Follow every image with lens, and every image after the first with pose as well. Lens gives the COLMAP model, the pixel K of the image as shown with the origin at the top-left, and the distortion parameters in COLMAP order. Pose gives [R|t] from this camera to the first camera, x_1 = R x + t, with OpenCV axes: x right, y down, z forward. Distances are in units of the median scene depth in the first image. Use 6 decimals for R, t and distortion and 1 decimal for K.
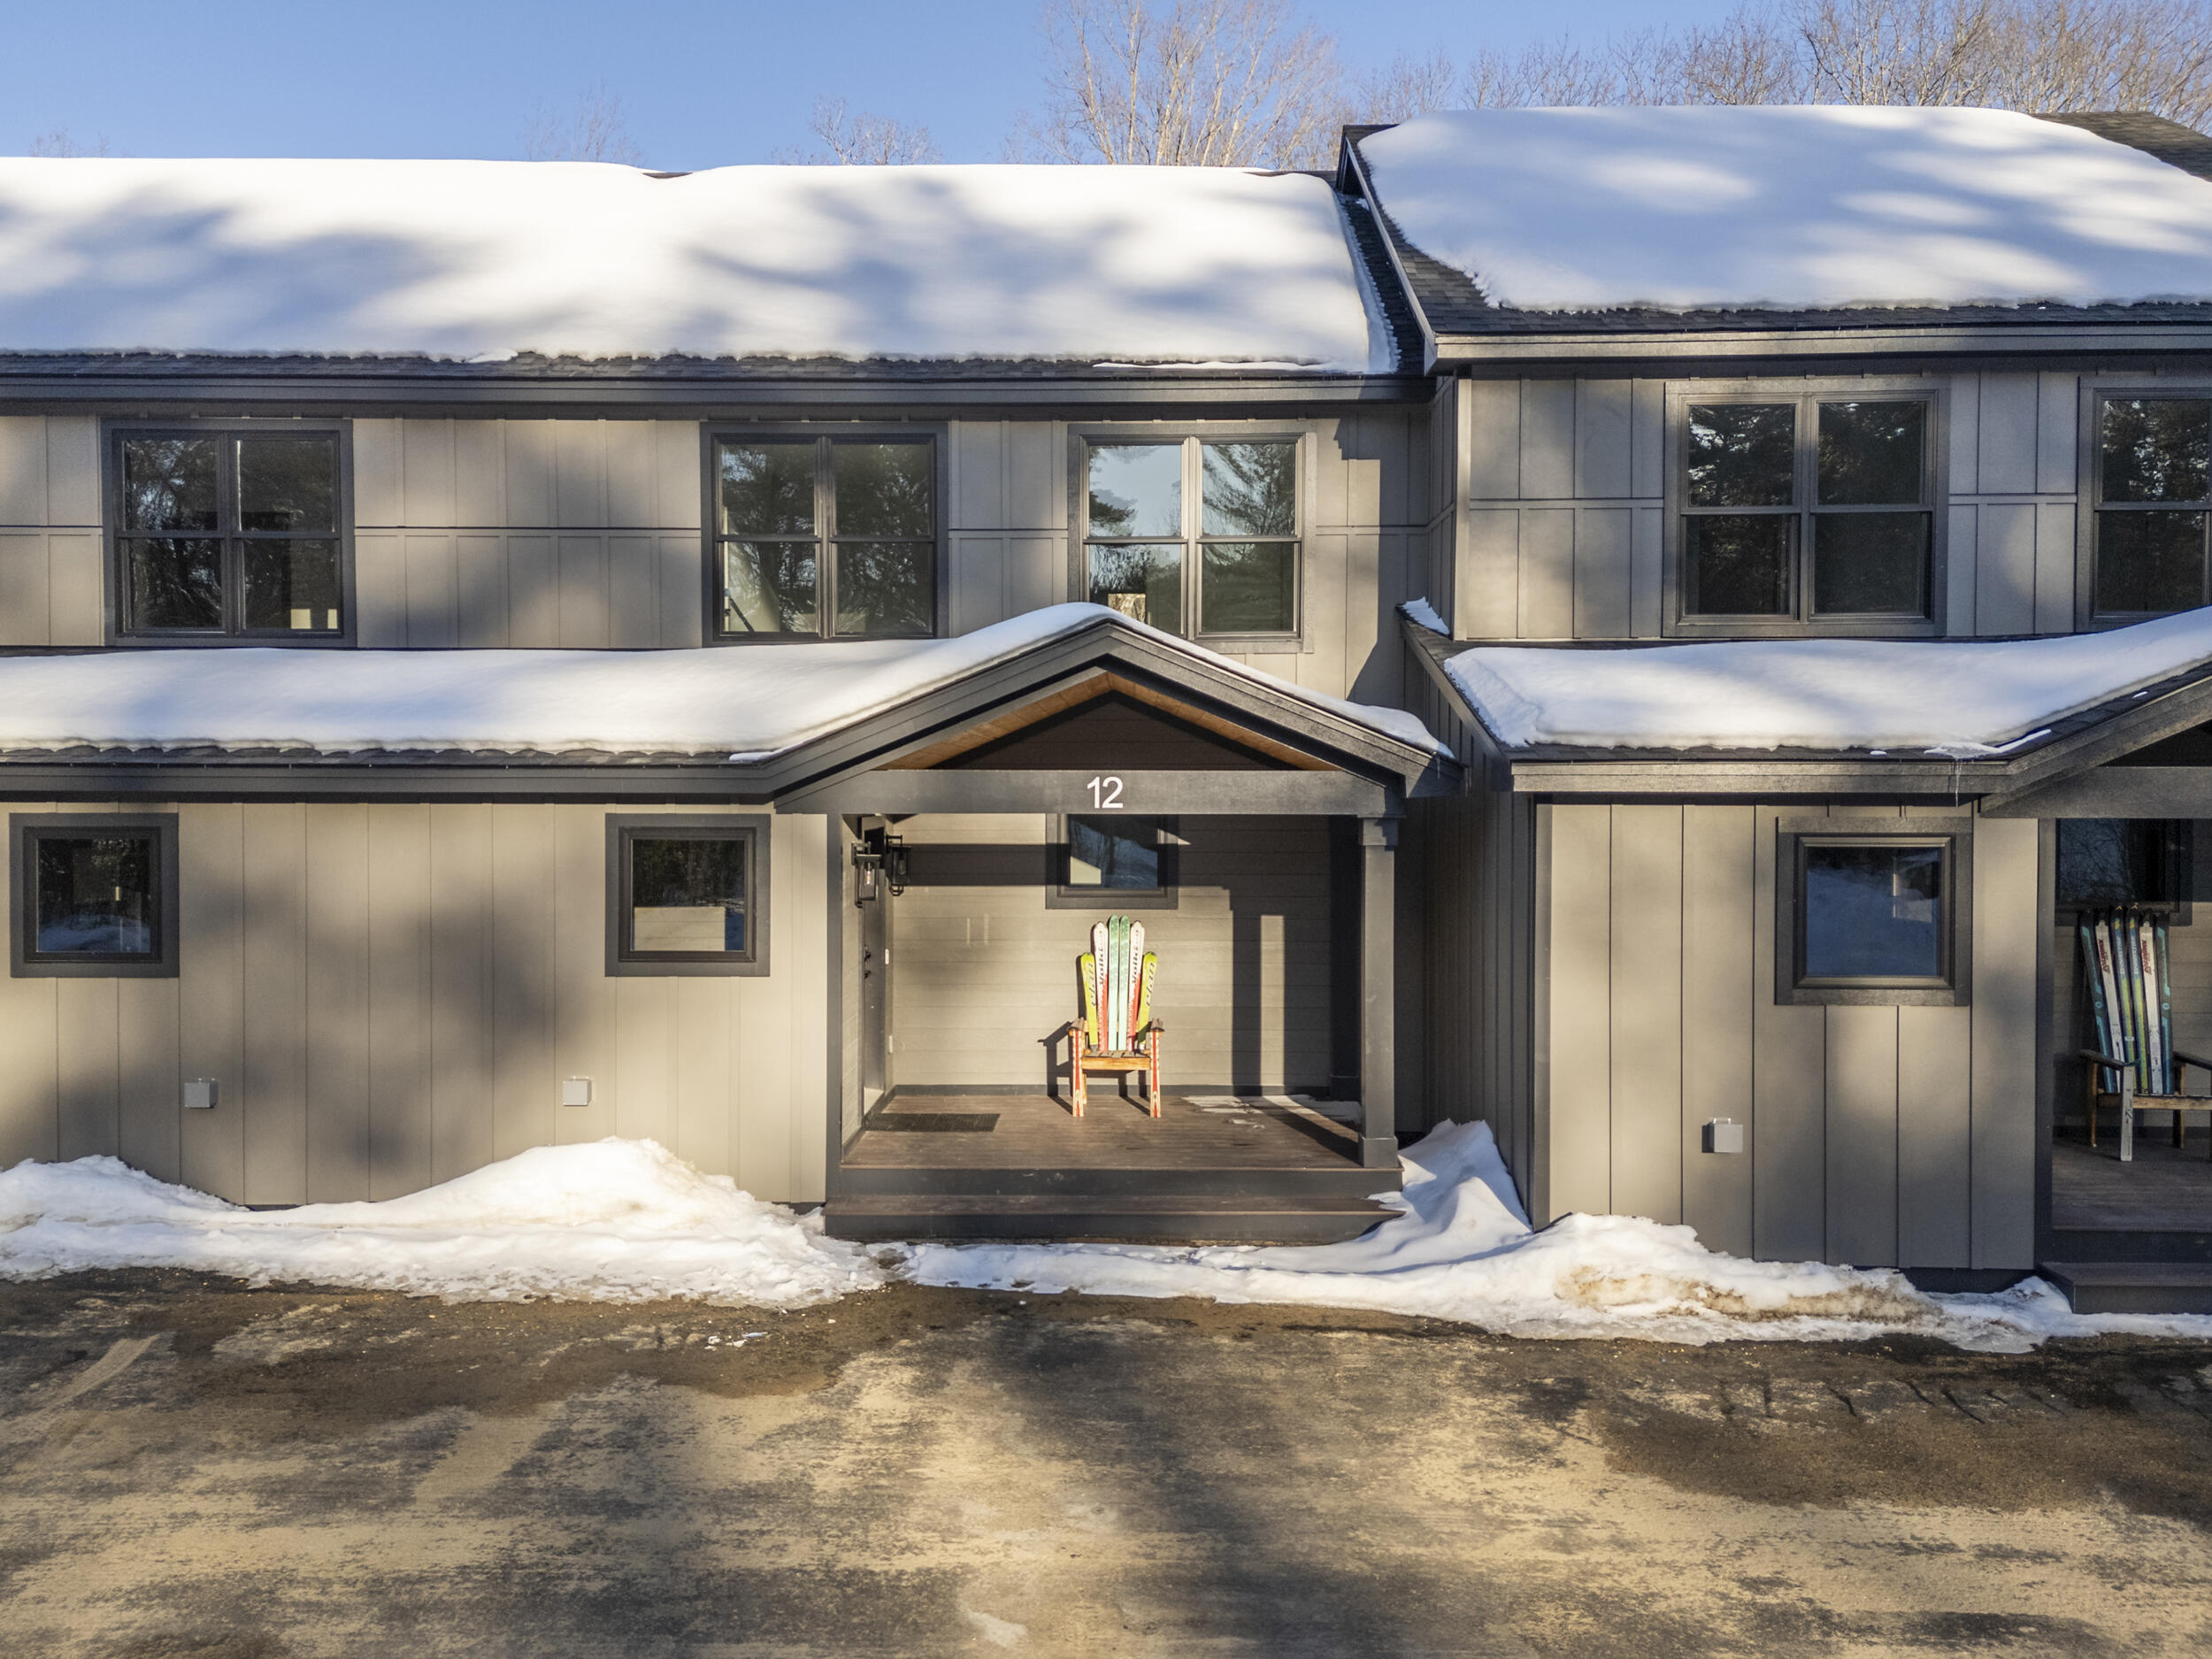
lens RADIAL K [[1625.9, 0, 1106.5], [0, 1625.9, 820.8], [0, 0, 1]] dist [0.073320, -0.054631]
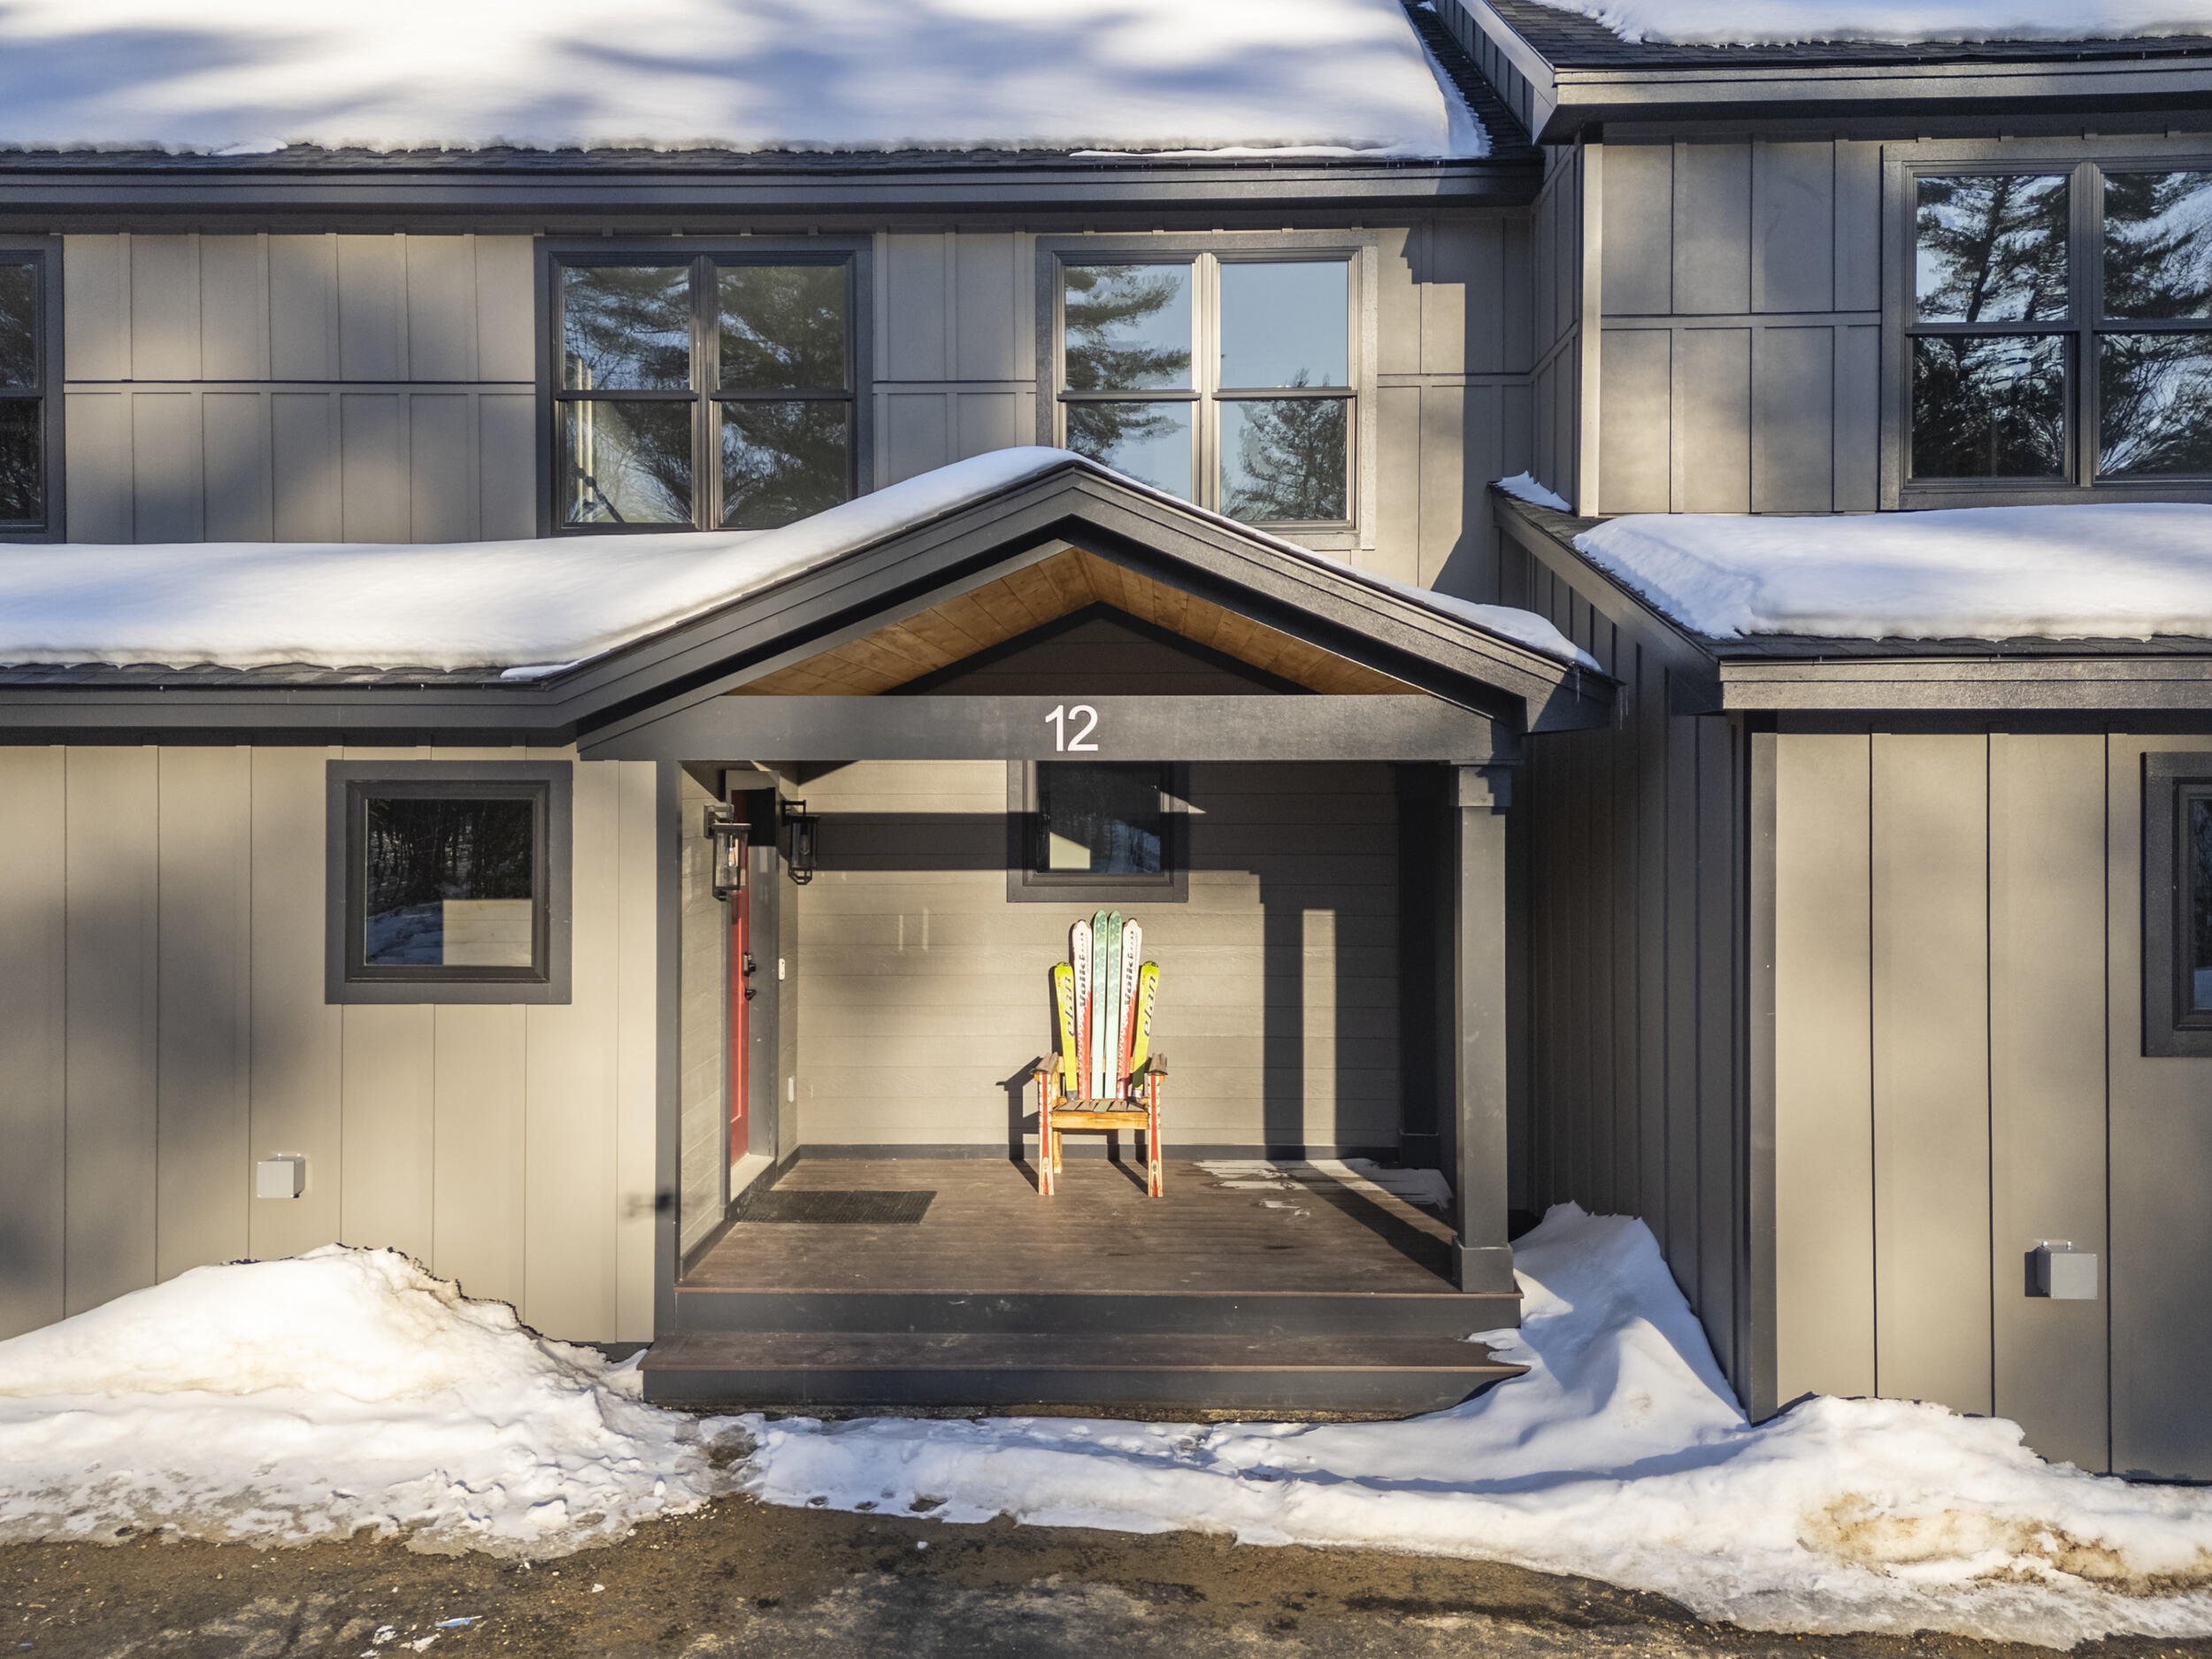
lens RADIAL K [[1639.9, 0, 1123.6], [0, 1639.9, 785.5], [0, 0, 1]] dist [0.066591, -0.043000]
pose [[0.999959, -0.001450, -0.008886, 0.027316], [0.001299, 0.999854, -0.017024, 0.018625], [0.008910, 0.017012, 0.999816, 0.336788]]
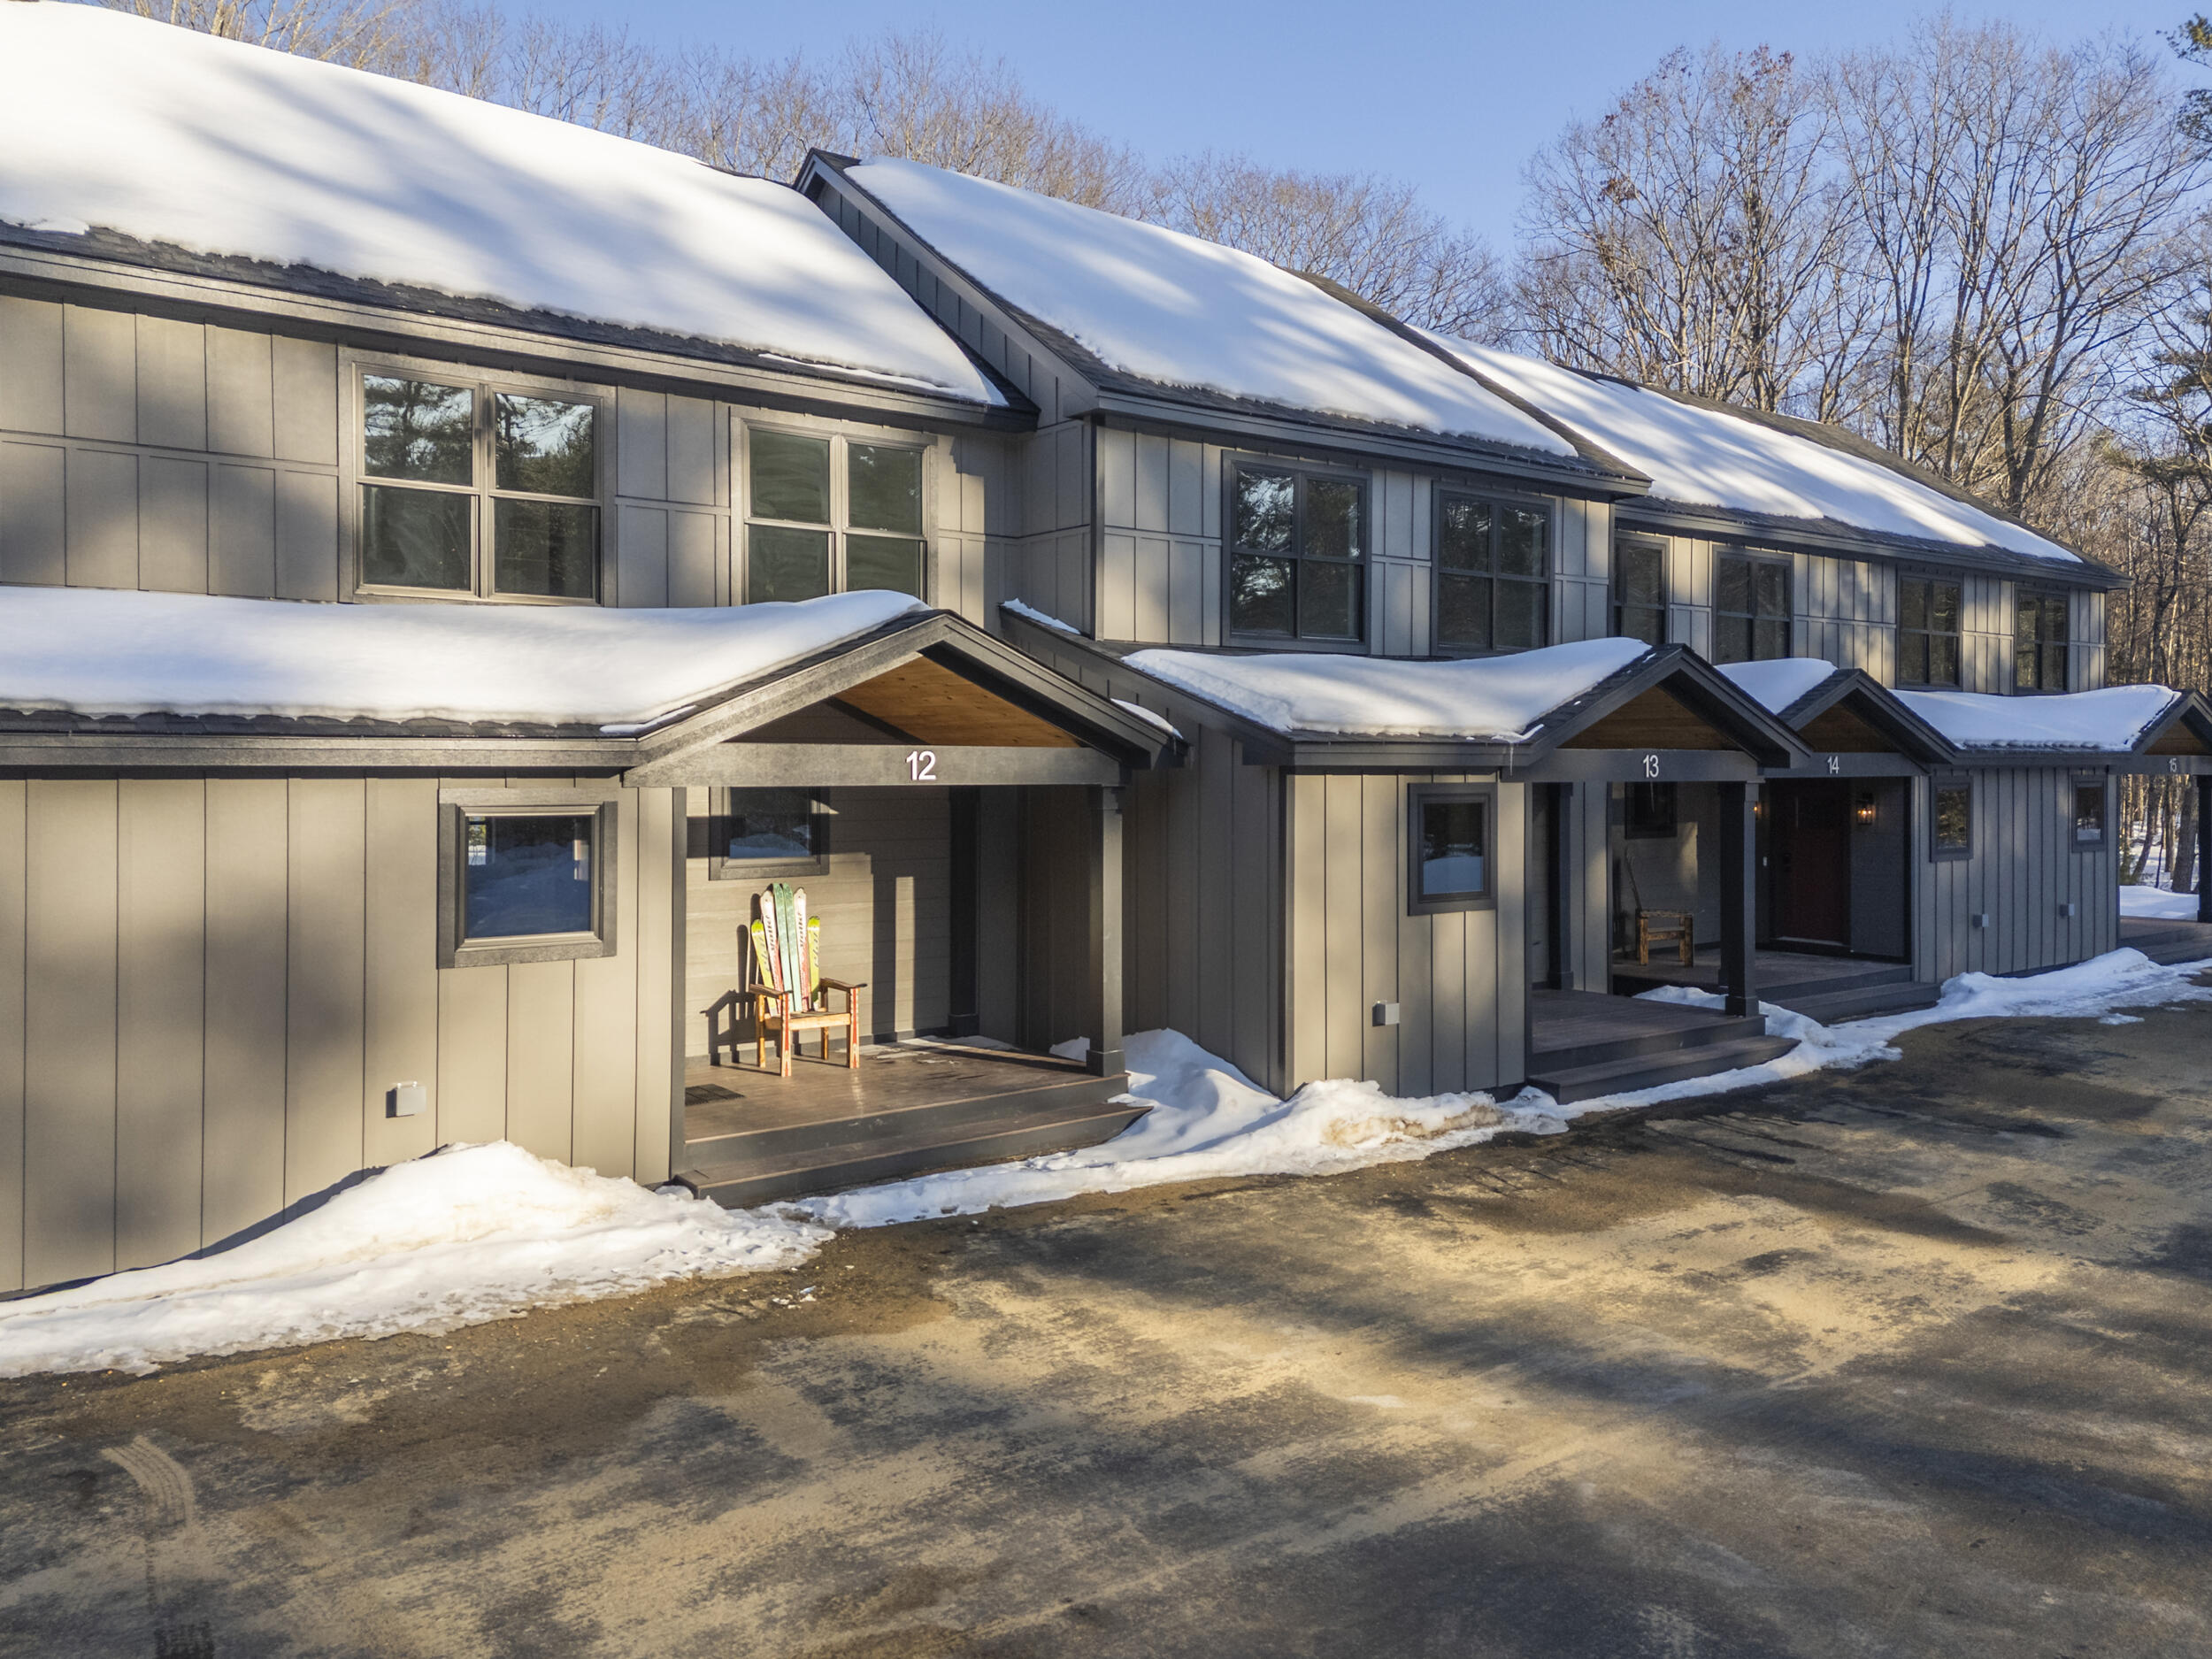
lens RADIAL K [[1638.4, 0, 1112.2], [0, 1638.4, 765.6], [0, 0, 1]] dist [0.074362, -0.057184]
pose [[0.782700, -0.000541, 0.622399, -0.611401], [0.010617, 0.999866, -0.012483, -0.002054], [-0.622309, 0.016378, 0.782601, 0.050898]]
